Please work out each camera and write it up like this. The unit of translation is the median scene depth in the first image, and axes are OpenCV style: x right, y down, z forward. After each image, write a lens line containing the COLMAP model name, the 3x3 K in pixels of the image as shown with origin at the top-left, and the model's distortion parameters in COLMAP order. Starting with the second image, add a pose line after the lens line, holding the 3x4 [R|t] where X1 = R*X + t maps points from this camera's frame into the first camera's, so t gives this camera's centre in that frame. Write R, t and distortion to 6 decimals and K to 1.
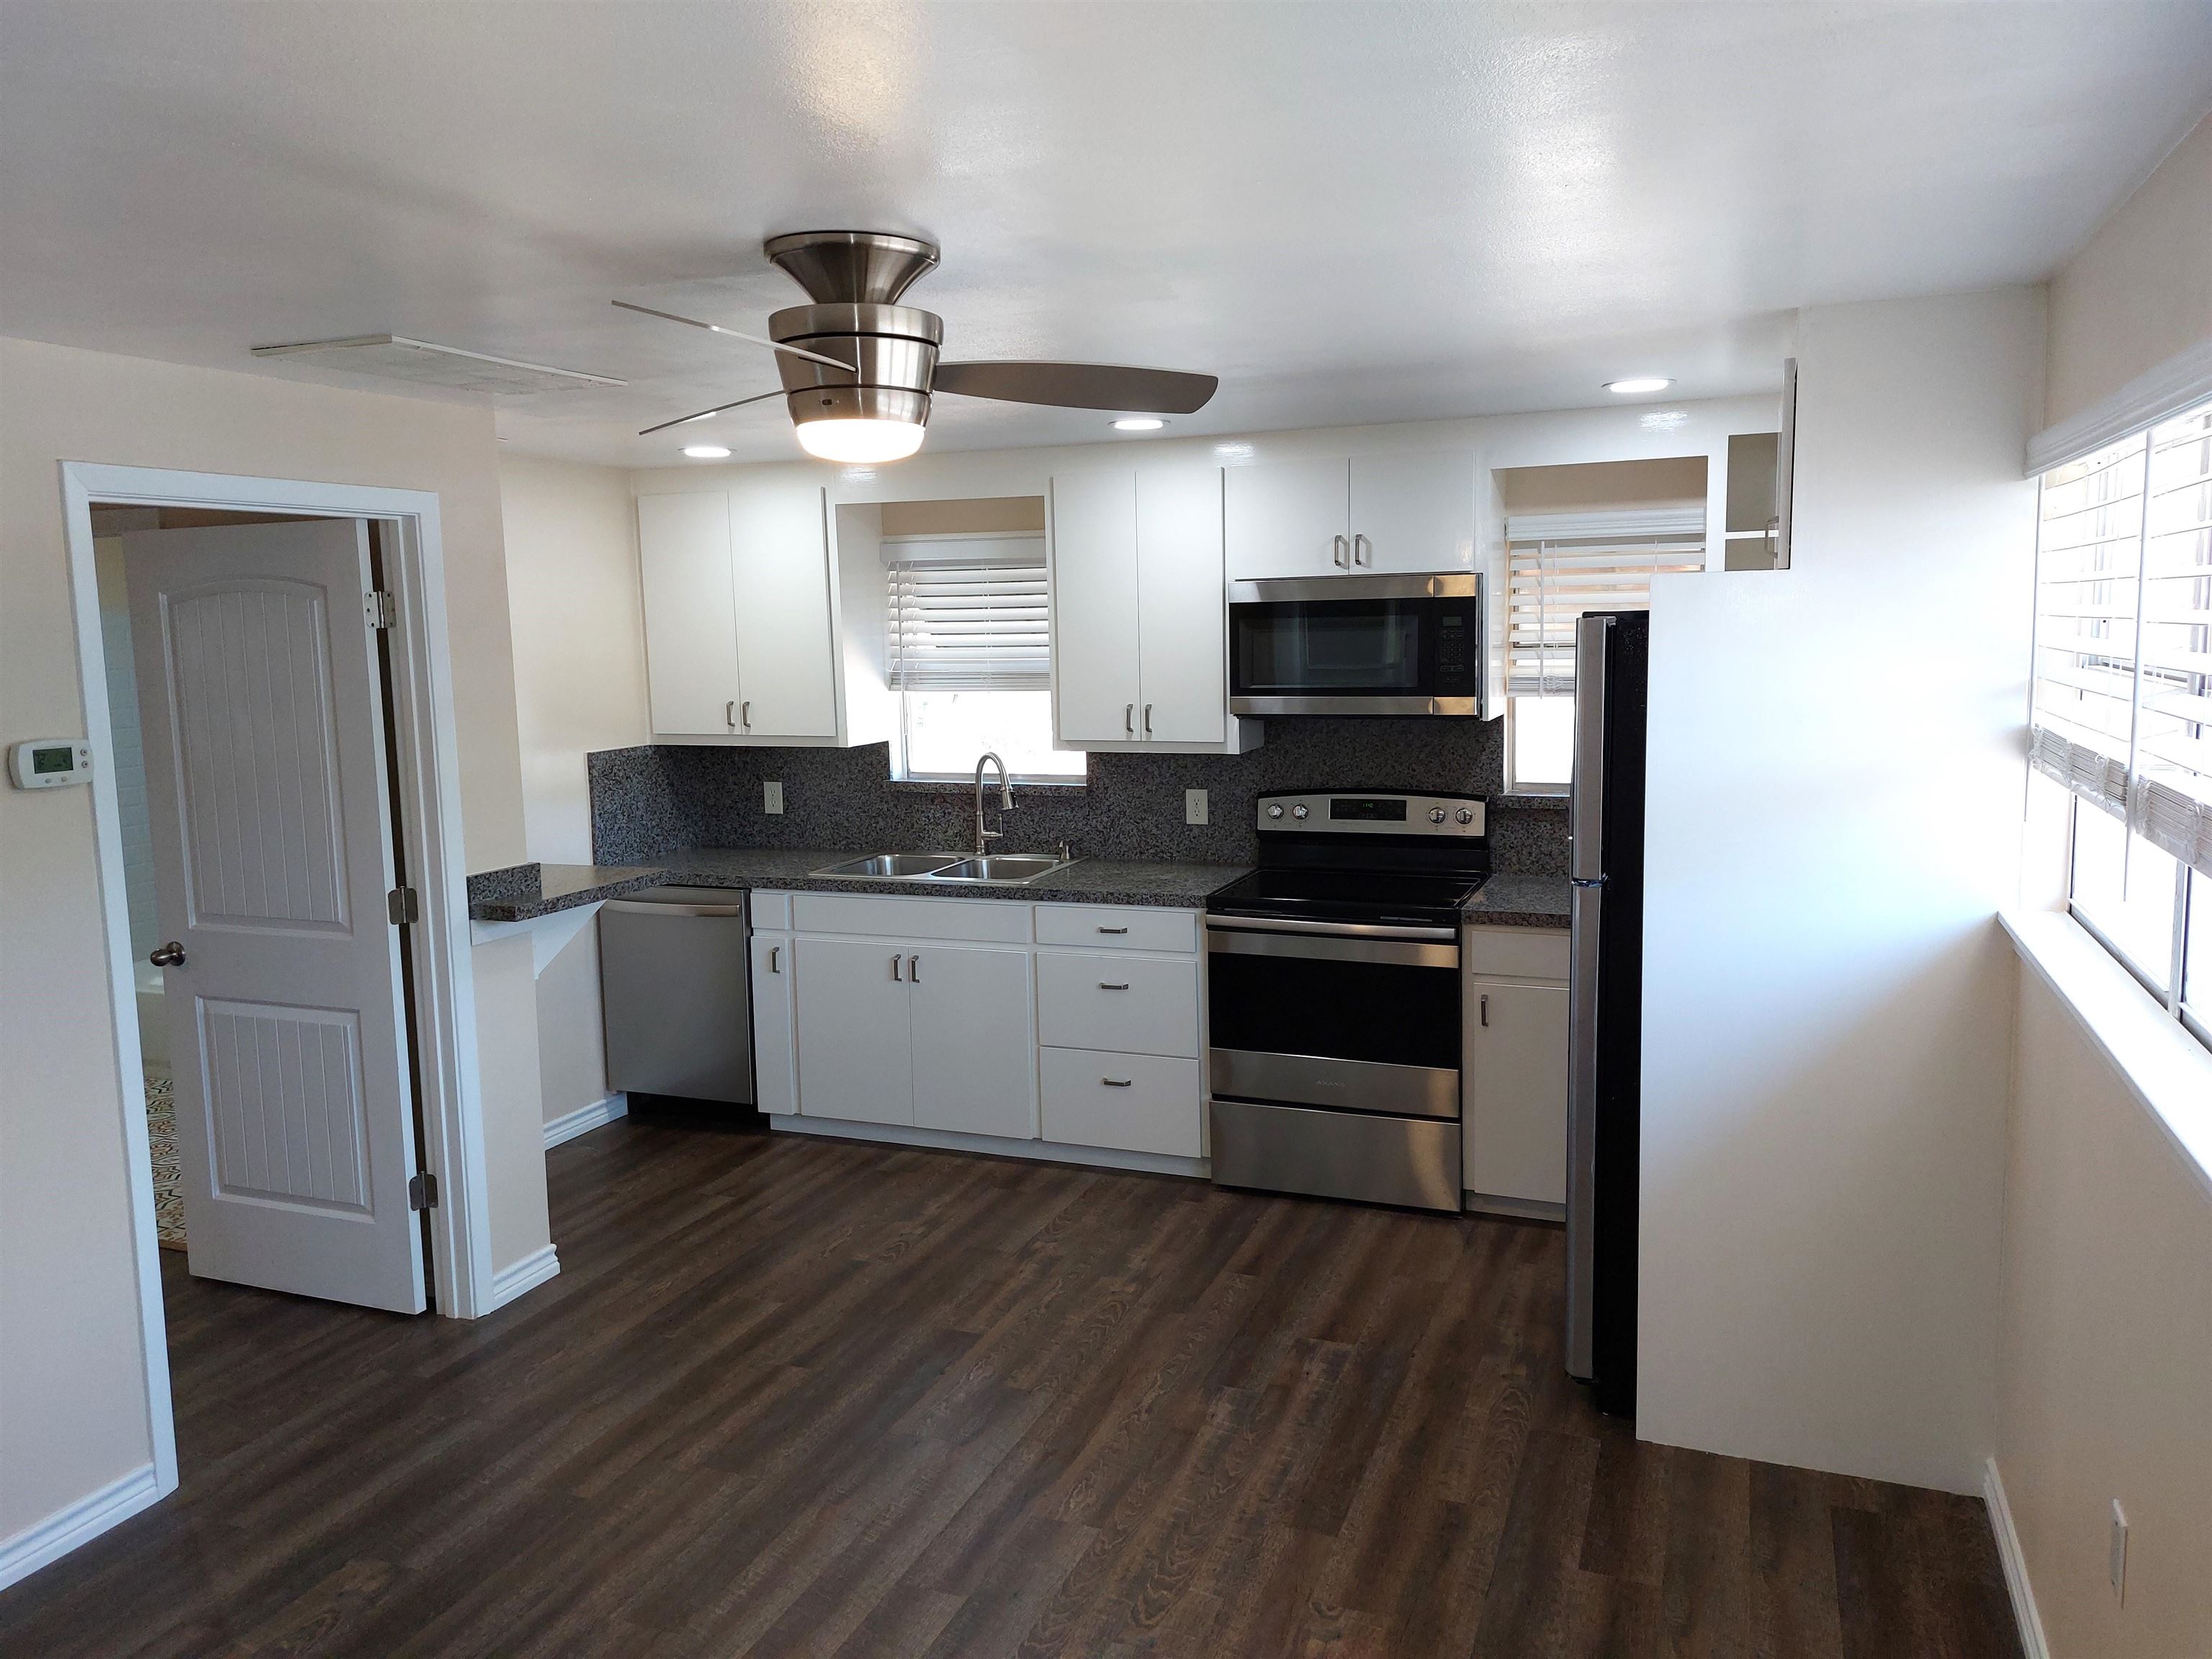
lens RADIAL K [[1577.7, 0, 1110.4], [0, 1577.7, 809.8], [0, 0, 1]] dist [0.060938, 0.003893]
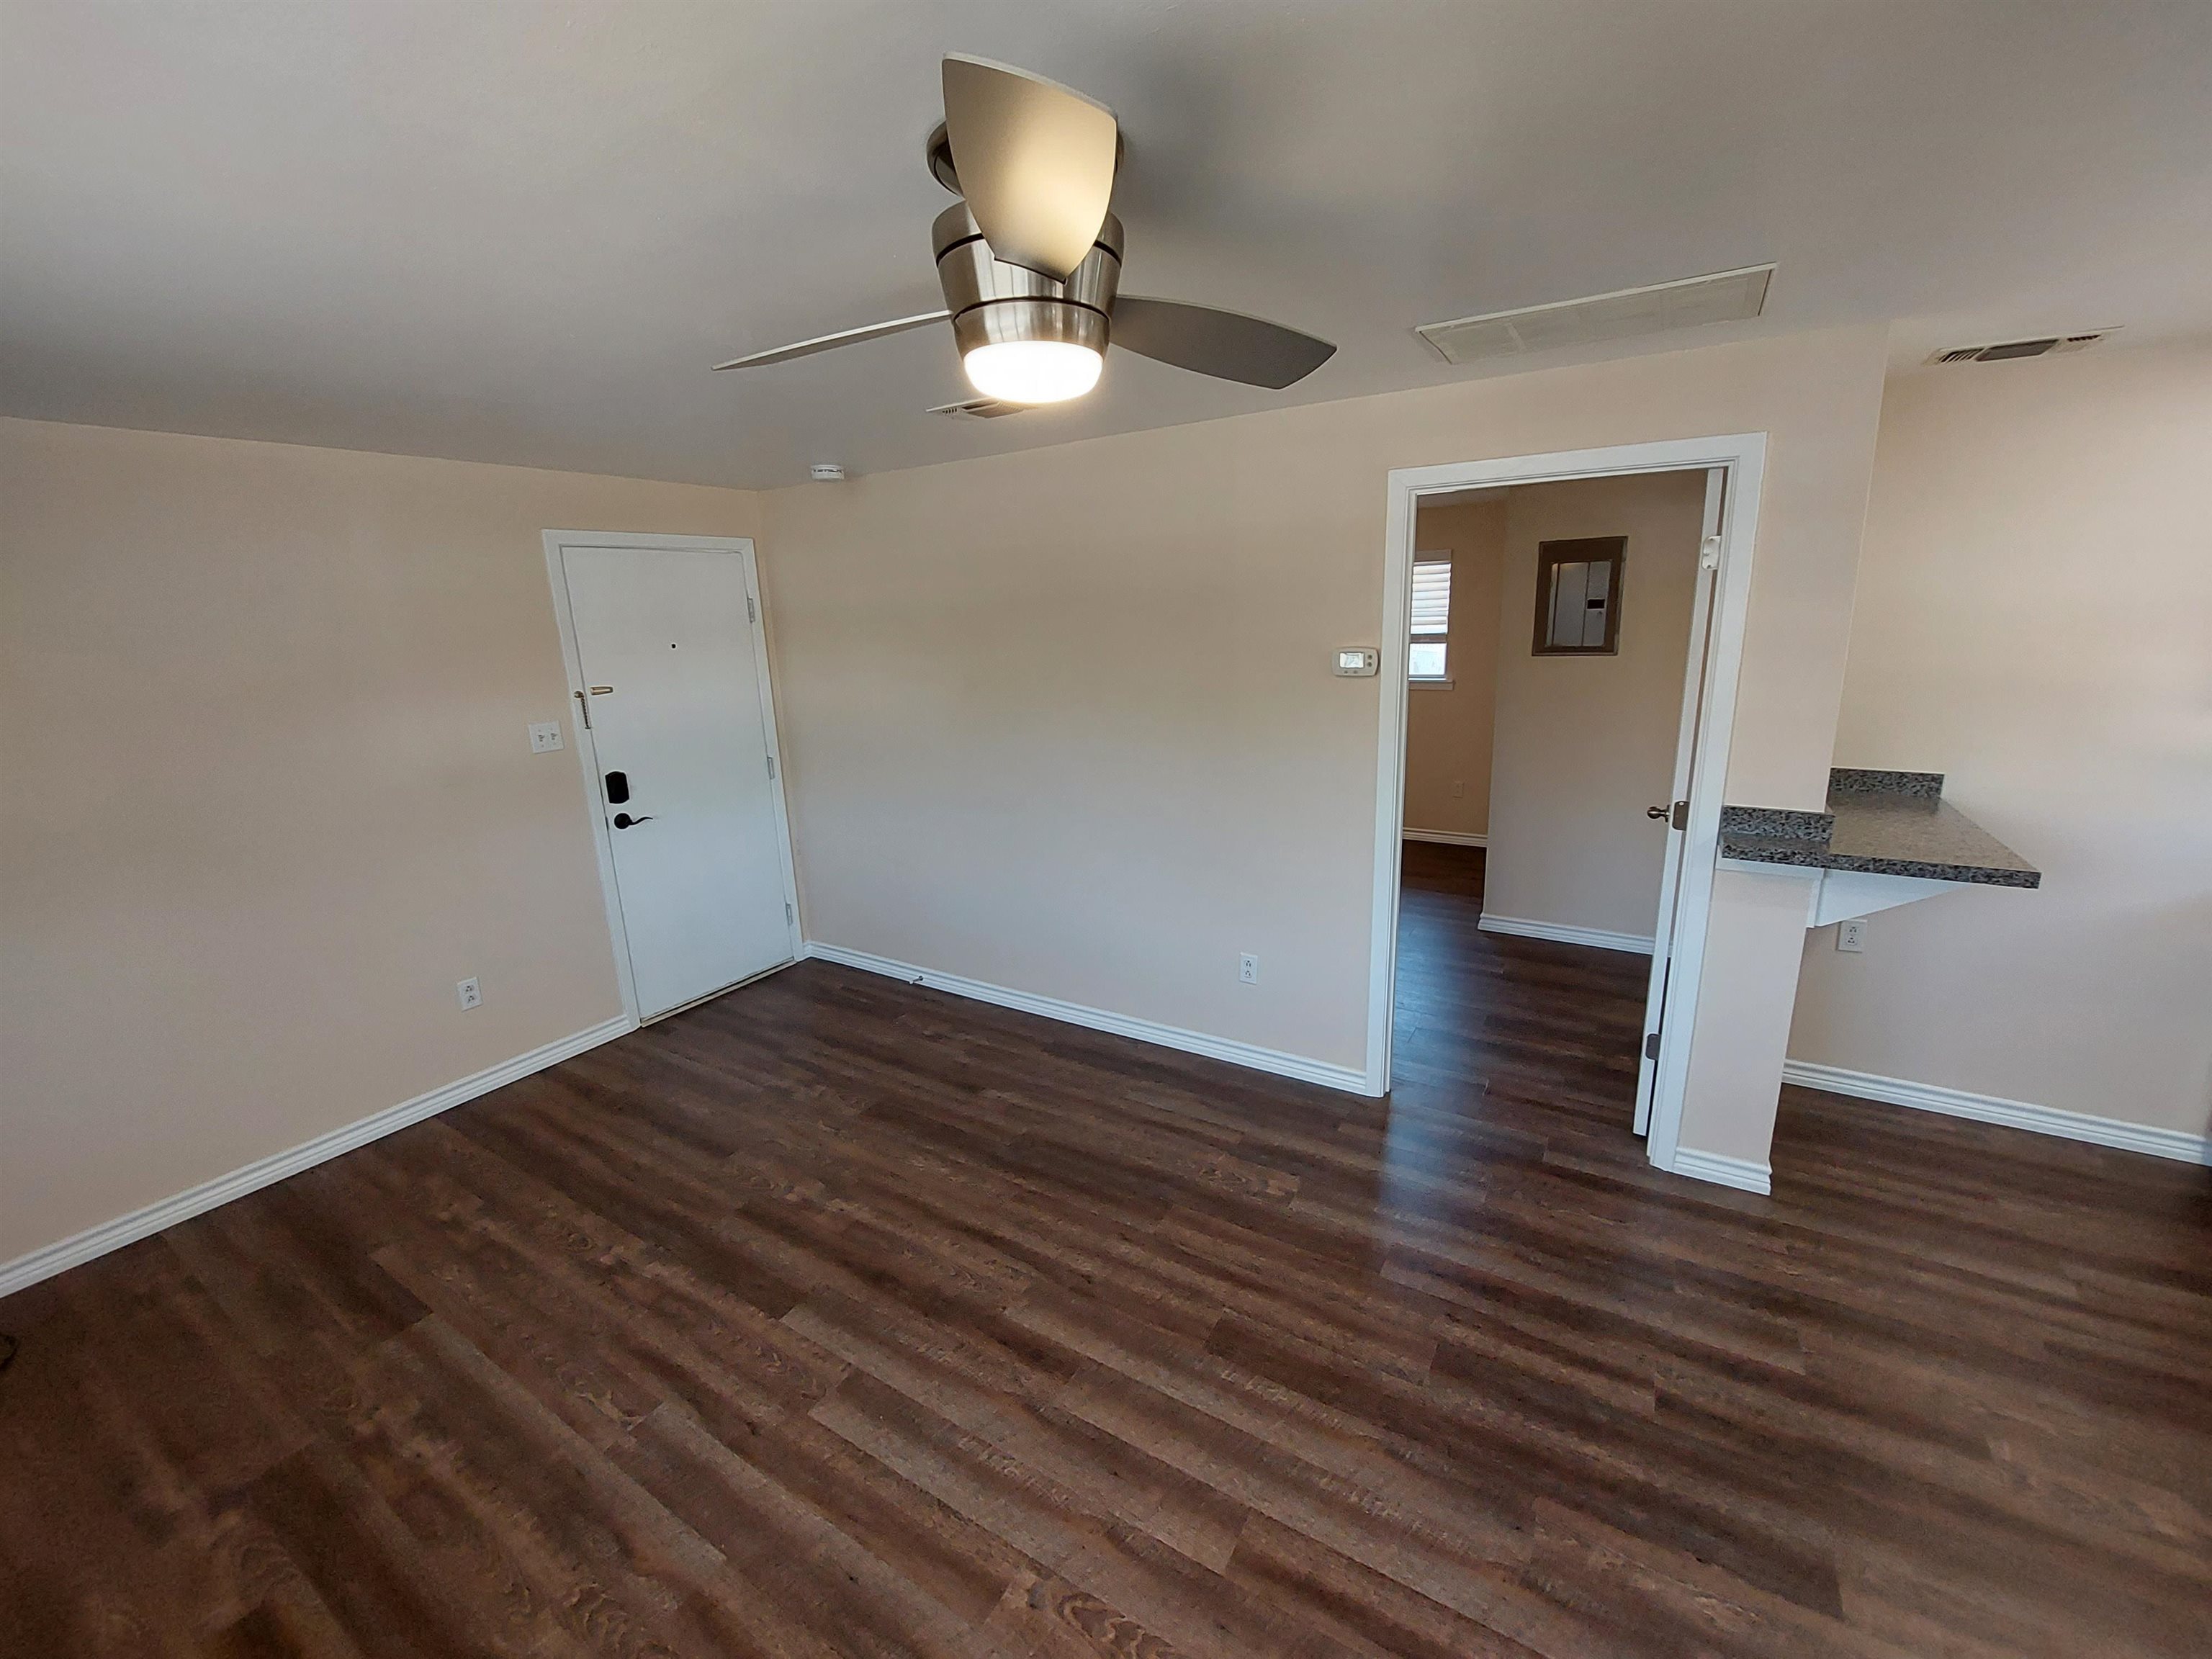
lens RADIAL K [[888.0, 0, 1120.7], [0, 888.0, 822.9], [0, 0, 1]] dist [-0.000775, -0.001859]
pose [[-0.141026, 0.261435, -0.954863, 0.262913], [-0.090863, 0.957013, 0.275444, -0.085496], [0.985827, 0.125607, -0.111209, 0.758514]]
